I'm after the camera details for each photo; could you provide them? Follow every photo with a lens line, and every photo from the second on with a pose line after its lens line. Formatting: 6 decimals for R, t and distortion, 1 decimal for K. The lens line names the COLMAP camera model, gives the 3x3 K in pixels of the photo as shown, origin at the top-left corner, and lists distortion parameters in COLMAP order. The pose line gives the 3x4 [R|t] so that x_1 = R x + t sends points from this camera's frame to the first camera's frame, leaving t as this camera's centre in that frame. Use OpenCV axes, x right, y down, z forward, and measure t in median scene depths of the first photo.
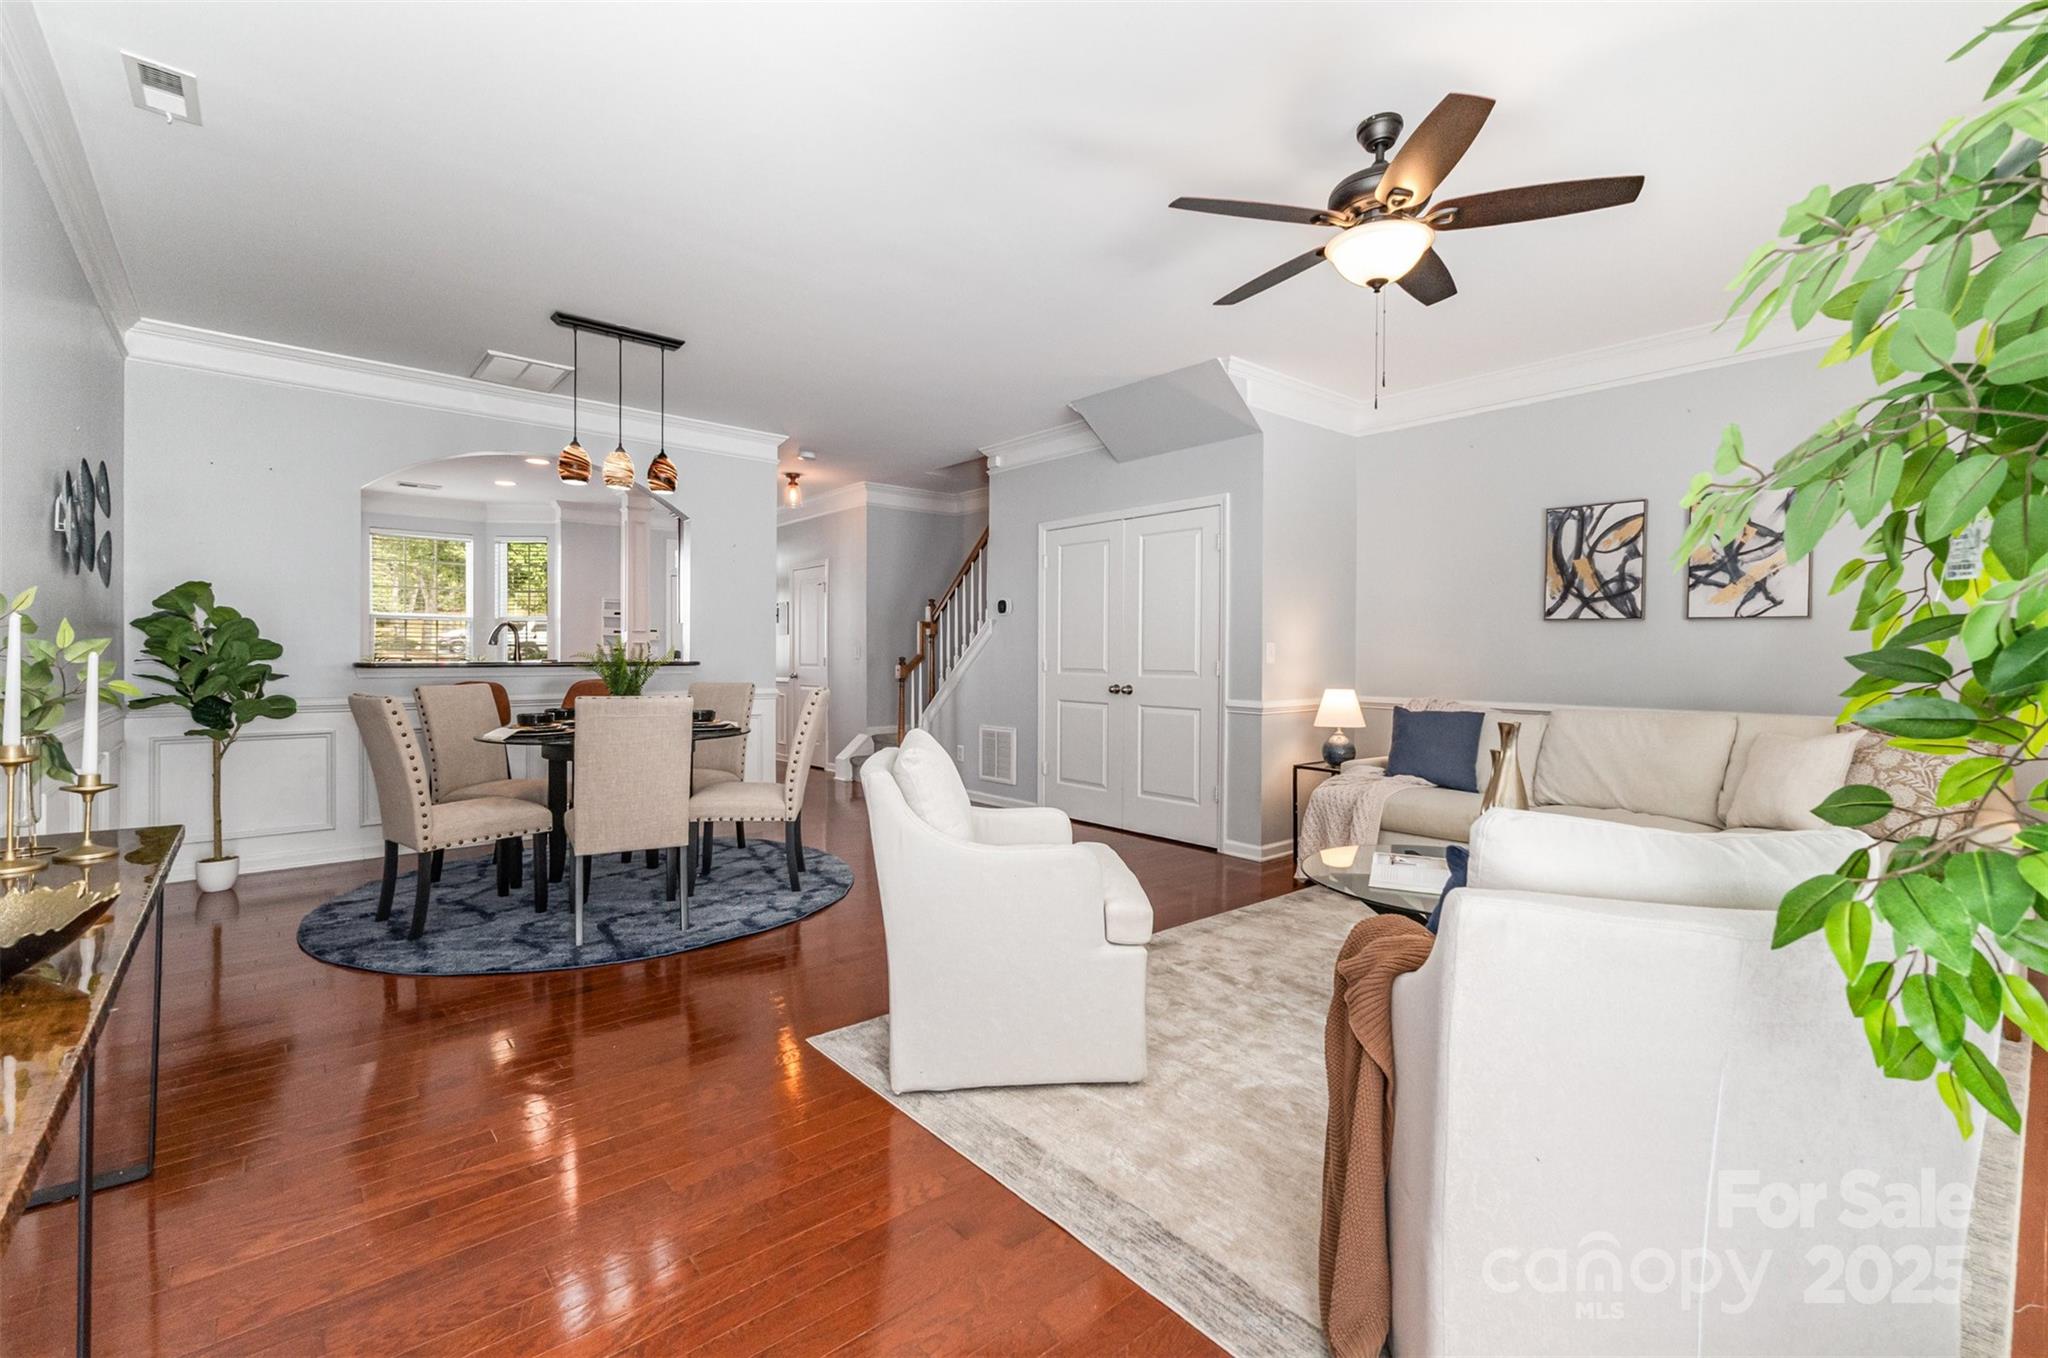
lens RADIAL K [[883.8, 0, 1054.2], [0, 883.8, 653.3], [0, 0, 1]] dist [0.002045, 0.000957]
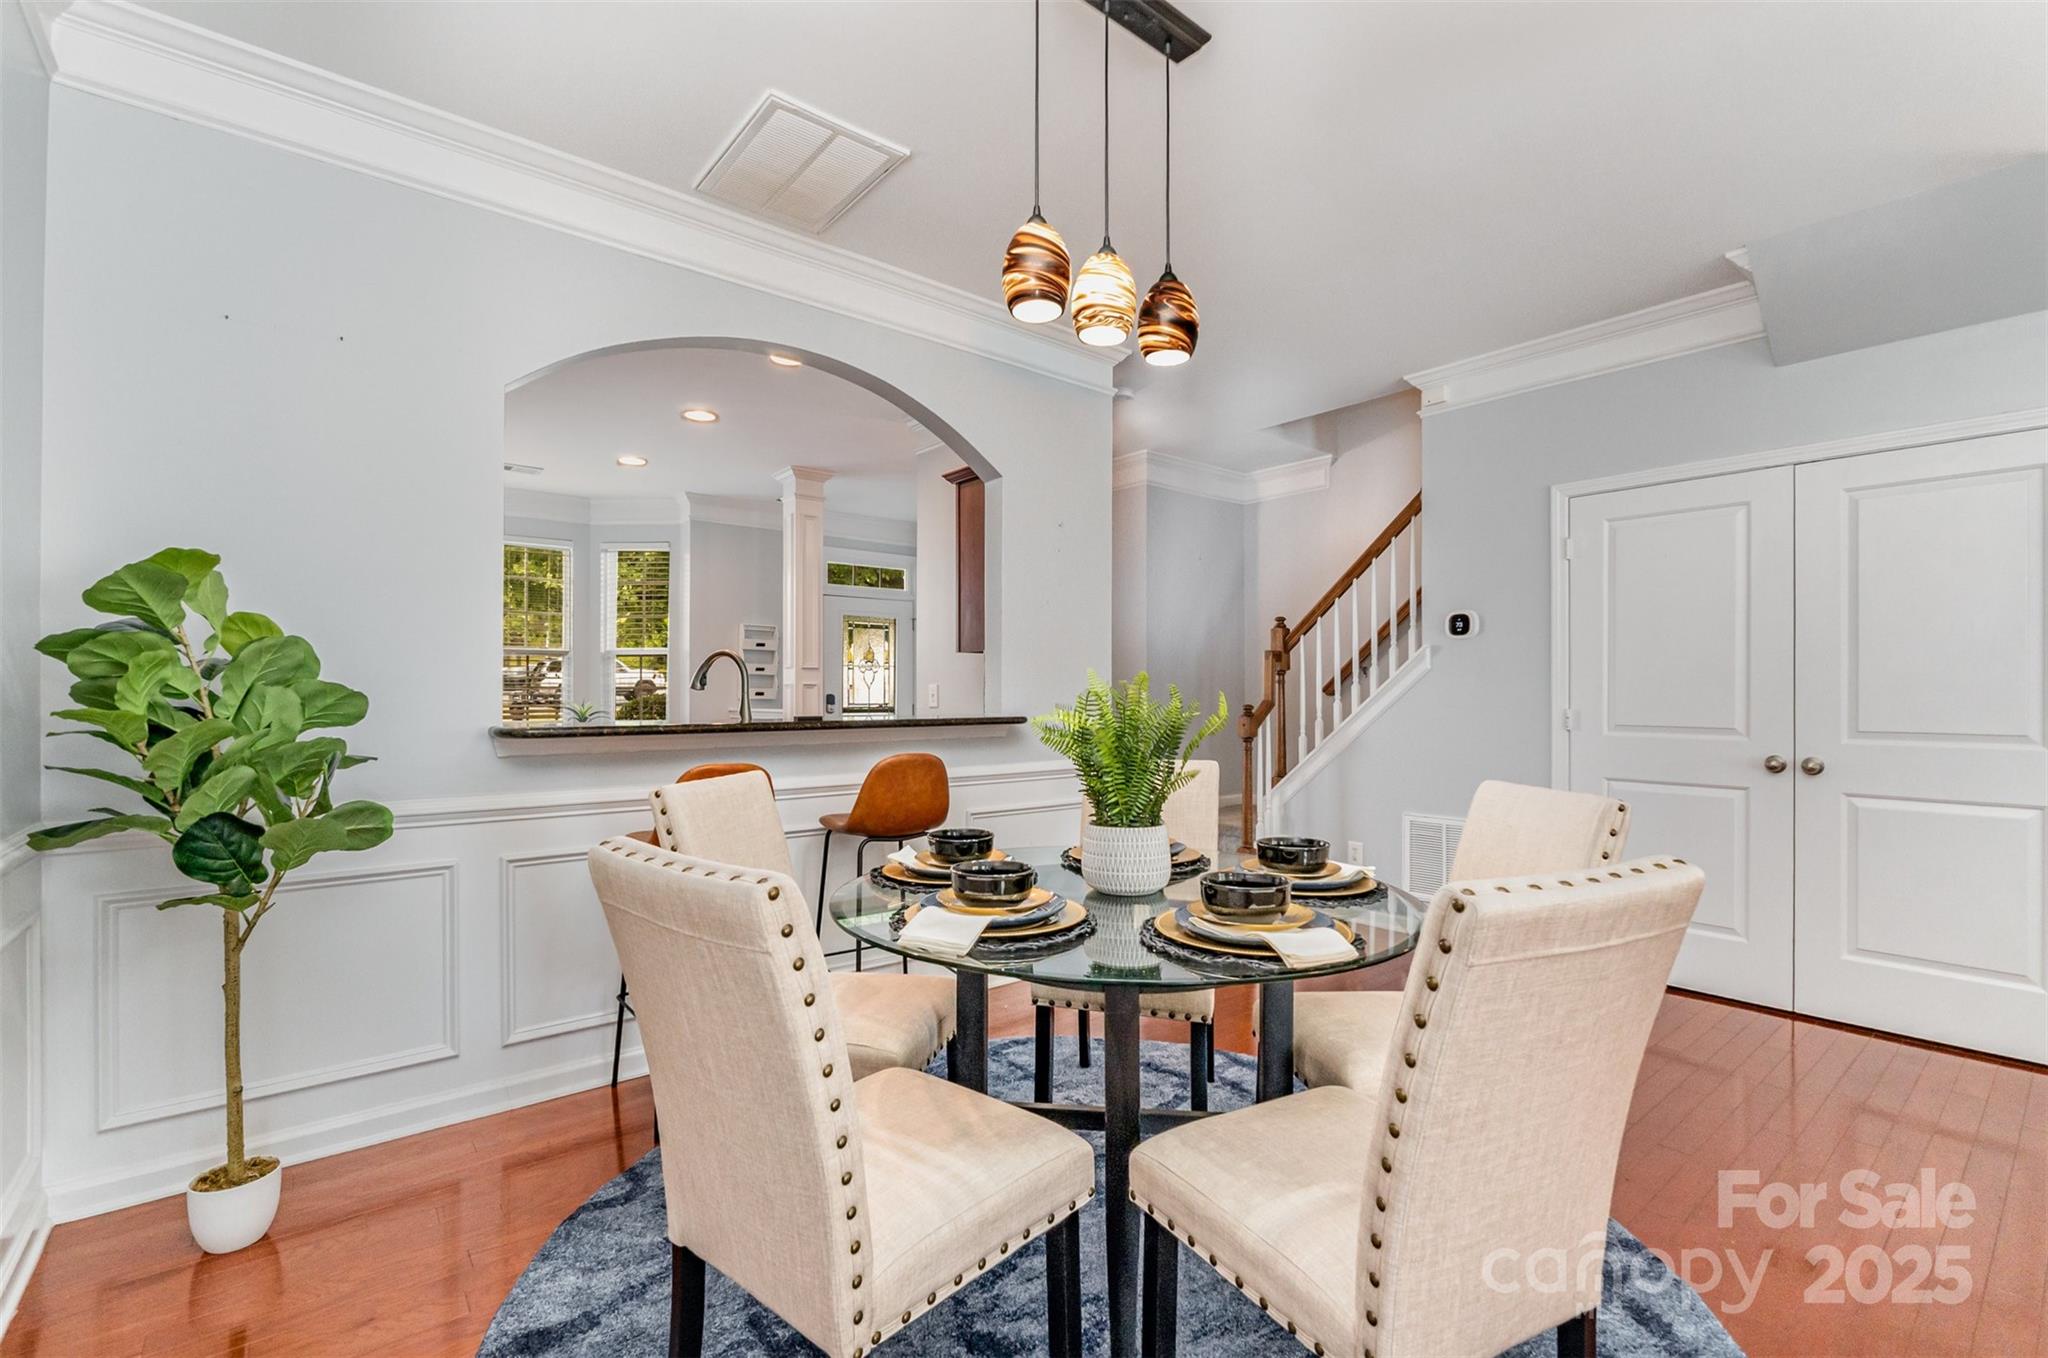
lens RADIAL K [[883.8, 0, 1020.9], [0, 883.8, 694.3], [0, 0, 1]] dist [0.002045, 0.000957]
pose [[0.999068, -0.002211, -0.043115, -0.521540], [0.002368, 0.999991, 0.003604, -0.010575], [0.043107, -0.003703, 0.999064, 0.563924]]
